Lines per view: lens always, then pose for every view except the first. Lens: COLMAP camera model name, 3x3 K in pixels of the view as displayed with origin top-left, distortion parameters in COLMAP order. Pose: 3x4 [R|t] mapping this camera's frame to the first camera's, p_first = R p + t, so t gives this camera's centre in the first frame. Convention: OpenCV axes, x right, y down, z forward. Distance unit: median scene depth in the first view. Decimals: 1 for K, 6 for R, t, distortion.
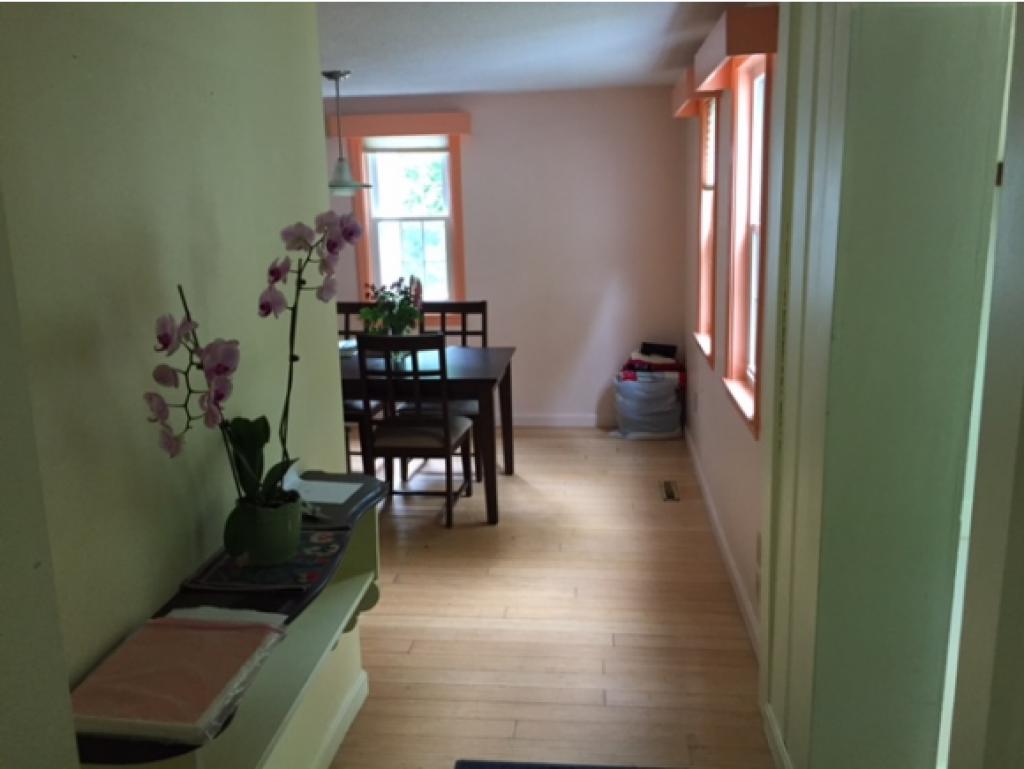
lens RADIAL K [[883.4, 0, 512.5], [0, 883.4, 380.6], [0, 0, 1]] dist [0.088621, -0.119215]
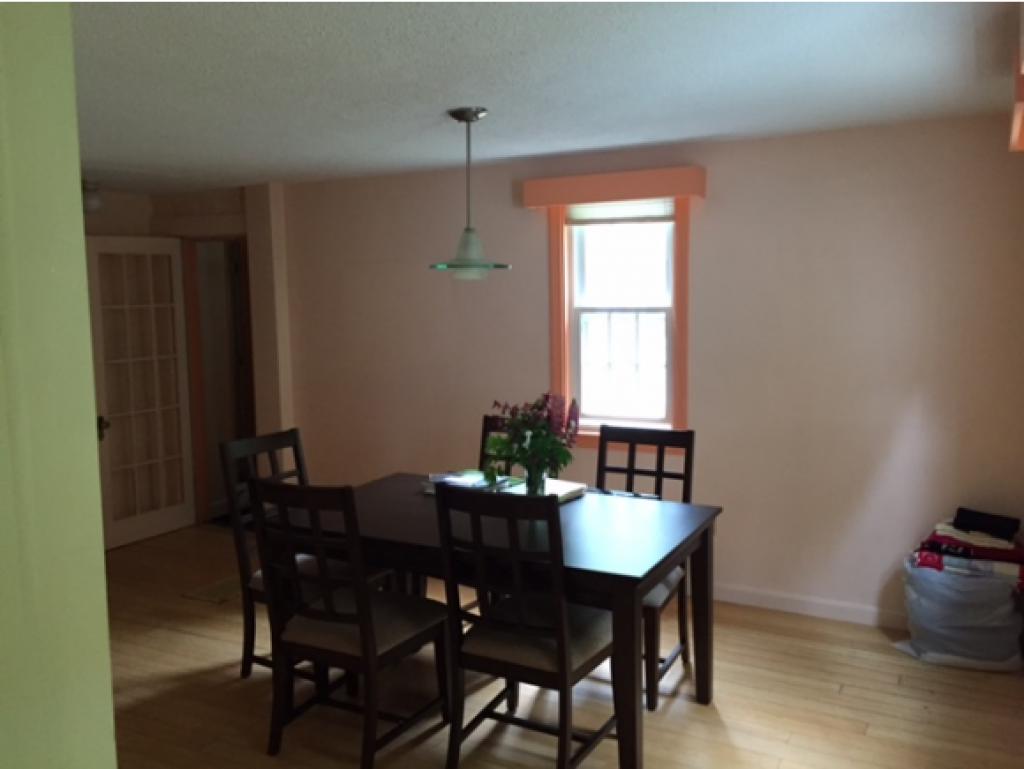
lens RADIAL K [[883.4, 0, 511.2], [0, 883.4, 387.6], [0, 0, 1]] dist [0.088621, -0.119215]
pose [[0.926346, 0.054576, -0.372699, 0.086319], [-0.084837, 0.994255, -0.065271, -0.061088], [0.366995, 0.092082, 0.925654, 0.283094]]
